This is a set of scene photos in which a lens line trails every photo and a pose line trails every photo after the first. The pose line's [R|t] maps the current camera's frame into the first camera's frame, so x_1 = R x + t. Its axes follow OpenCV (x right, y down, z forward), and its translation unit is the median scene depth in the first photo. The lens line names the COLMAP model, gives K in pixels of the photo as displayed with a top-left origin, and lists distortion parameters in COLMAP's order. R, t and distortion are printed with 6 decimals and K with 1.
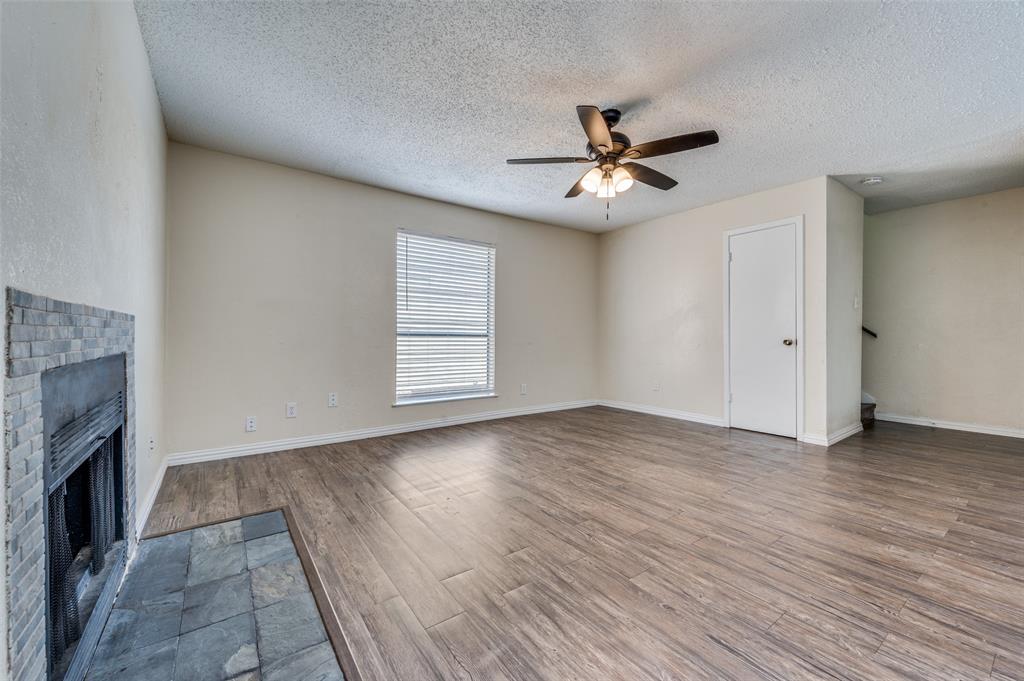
lens RADIAL K [[406.3, 0, 512.0], [0, 406.3, 340.5], [0, 0, 1]] dist [-0.002649, 0.000054]
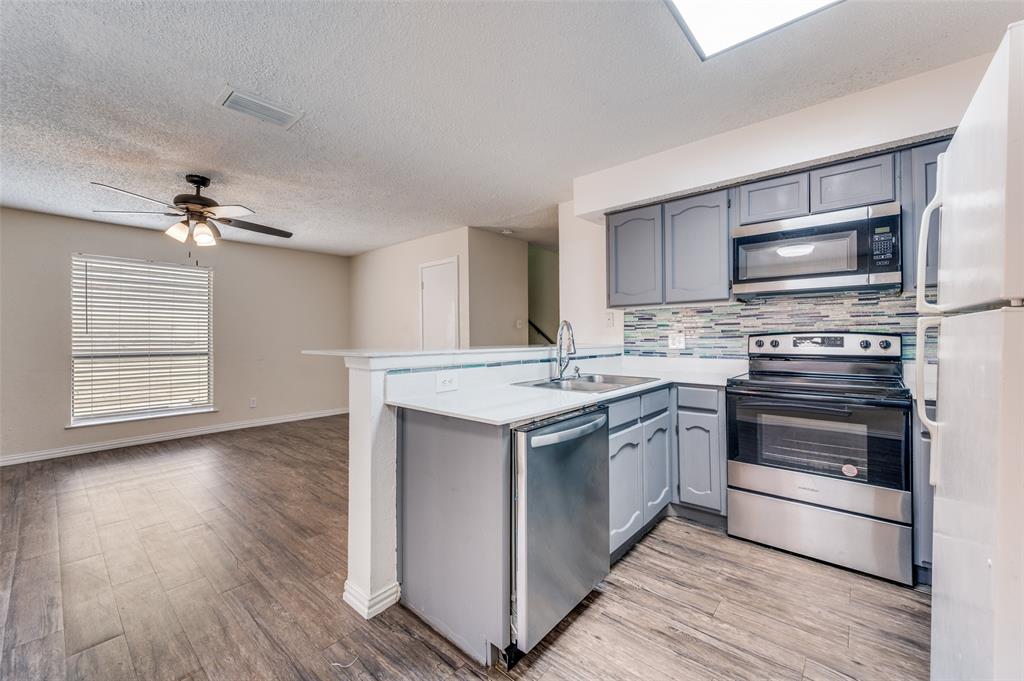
lens RADIAL K [[406.3, 0, 512.0], [0, 406.3, 340.5], [0, 0, 1]] dist [-0.002649, 0.000054]
pose [[0.974223, -0.010689, 0.225332, 0.555209], [0.010701, 0.999942, 0.001168, -0.045990], [-0.225331, 0.001273, 0.974281, -0.235412]]
